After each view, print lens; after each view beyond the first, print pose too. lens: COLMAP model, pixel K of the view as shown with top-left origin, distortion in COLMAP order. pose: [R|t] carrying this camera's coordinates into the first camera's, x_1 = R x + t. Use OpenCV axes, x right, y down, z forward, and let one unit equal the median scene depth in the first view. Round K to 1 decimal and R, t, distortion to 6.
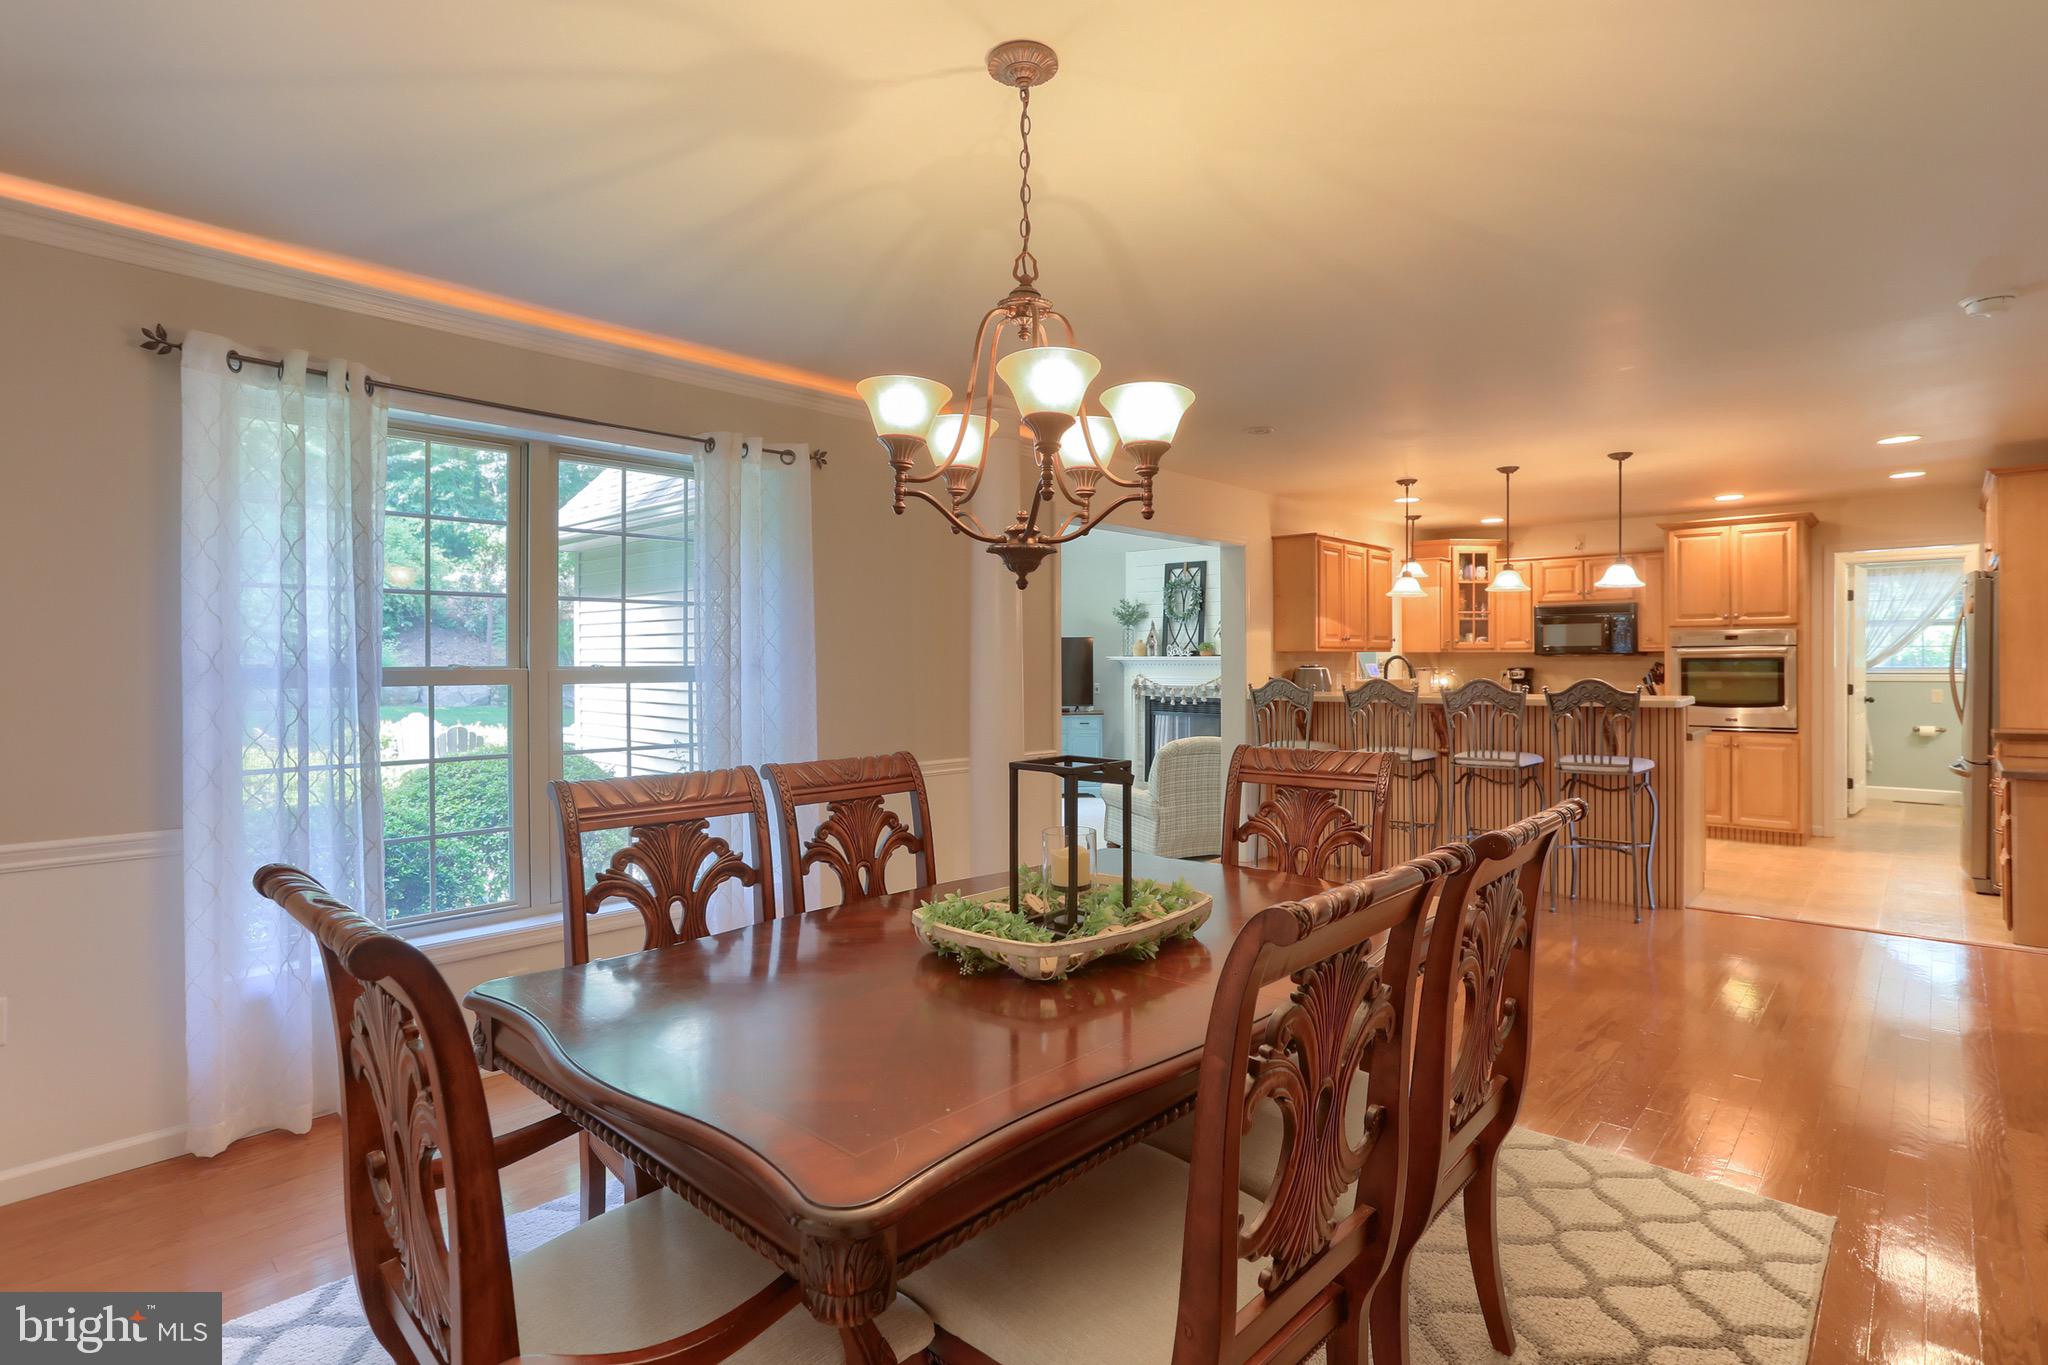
lens RADIAL K [[1023.1, 0, 1016.5], [0, 1023.1, 680.6], [0, 0, 1]] dist [-0.014506, 0.000559]
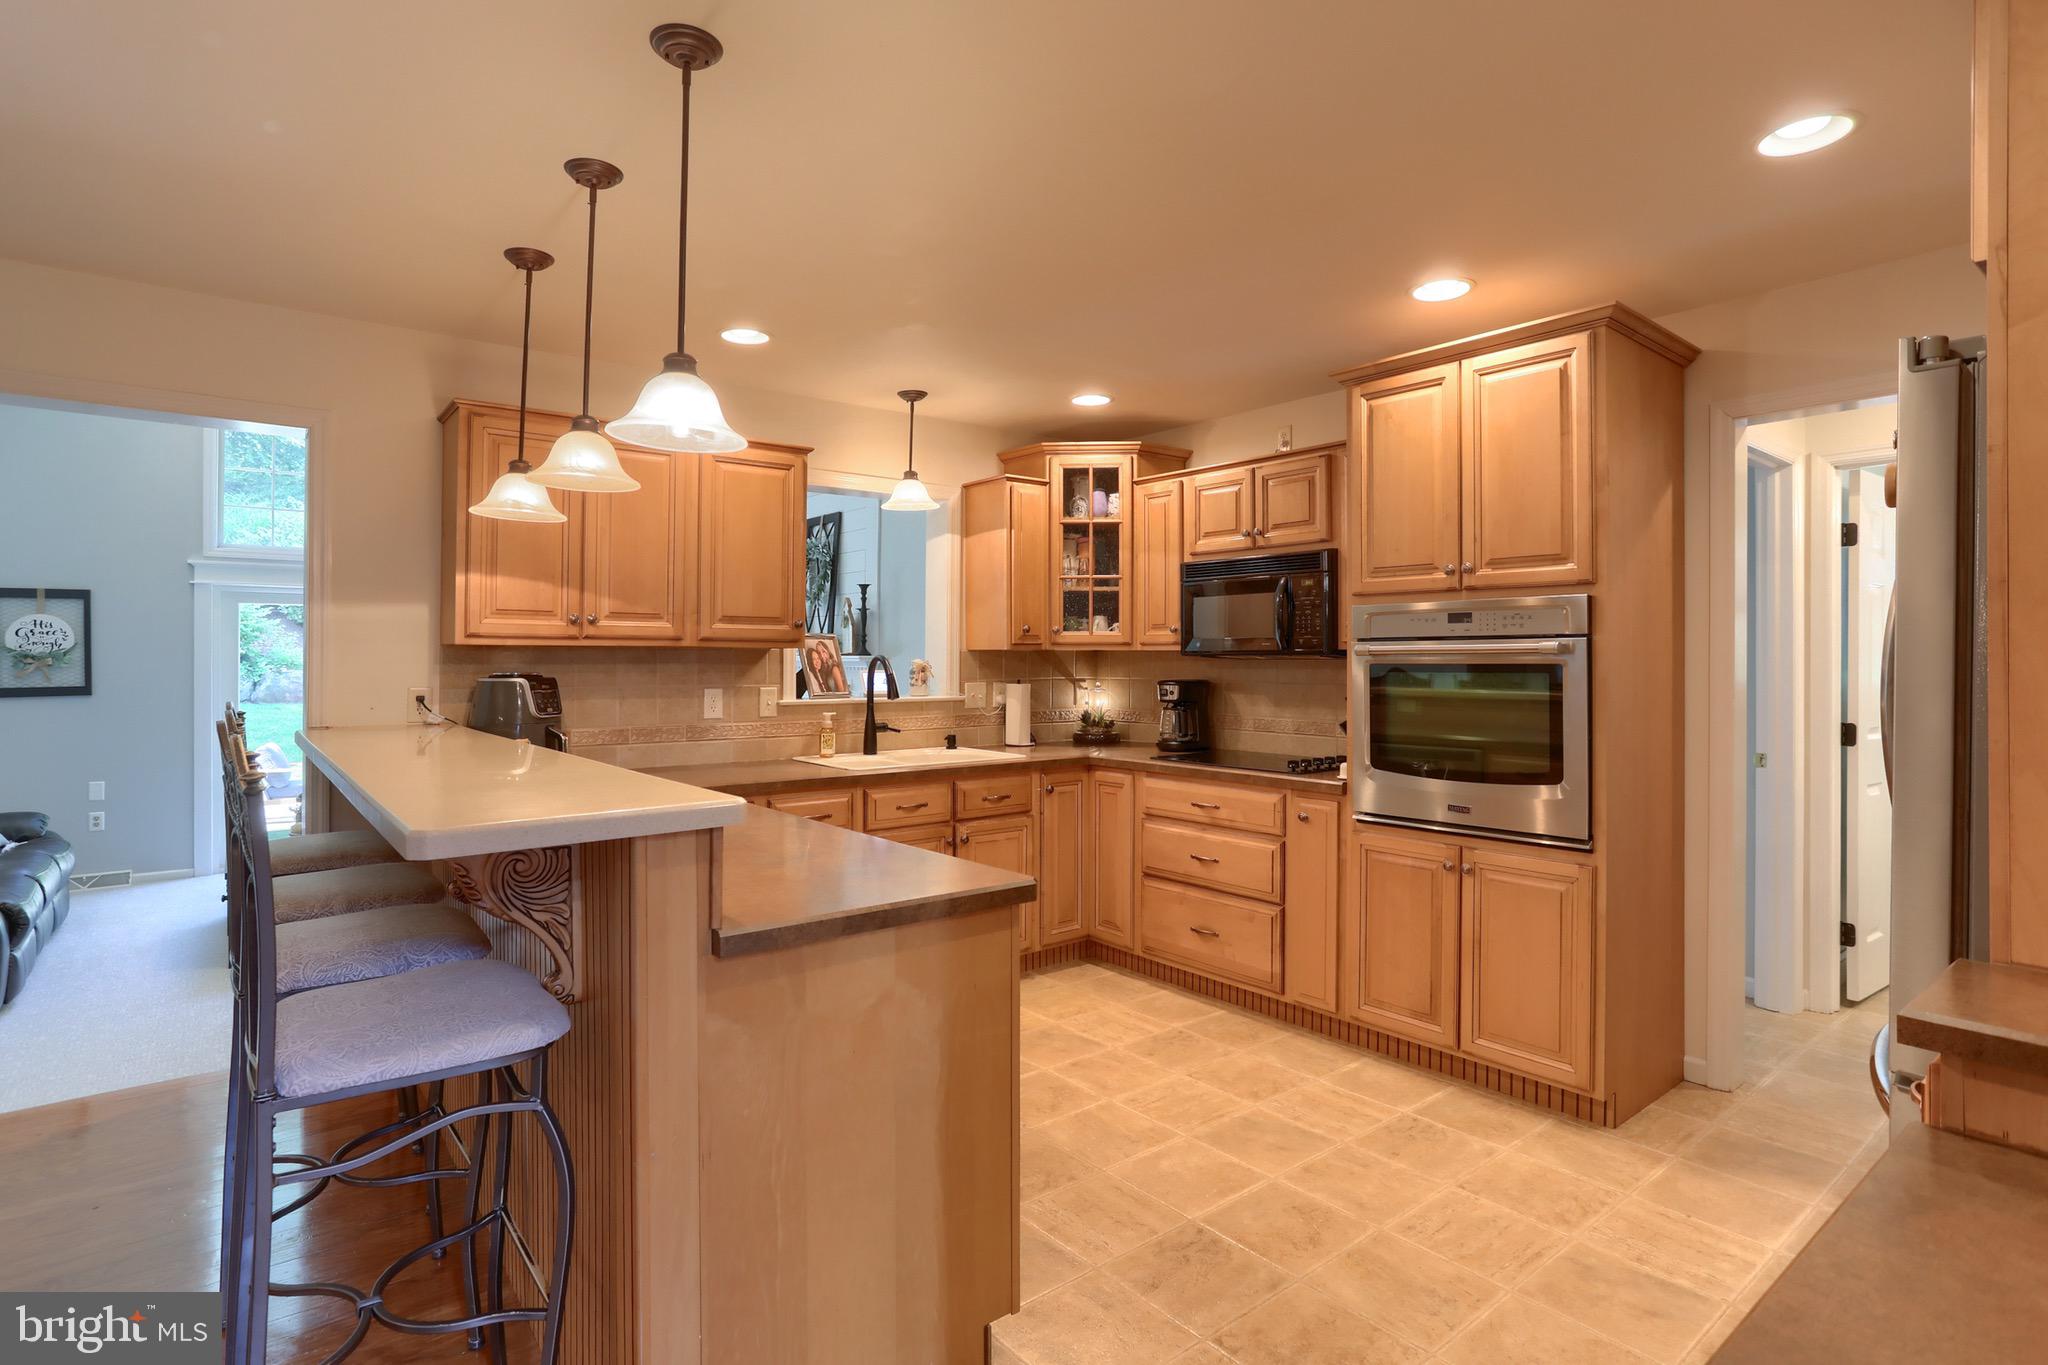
lens RADIAL K [[1023.1, 0, 1030.1], [0, 1023.1, 668.7], [0, 0, 1]] dist [-0.014506, 0.000559]
pose [[0.989007, 0.007250, -0.147693, 0.525378], [-0.009205, 0.999879, -0.012560, -0.012021], [0.147584, 0.013781, 0.988953, 0.487189]]
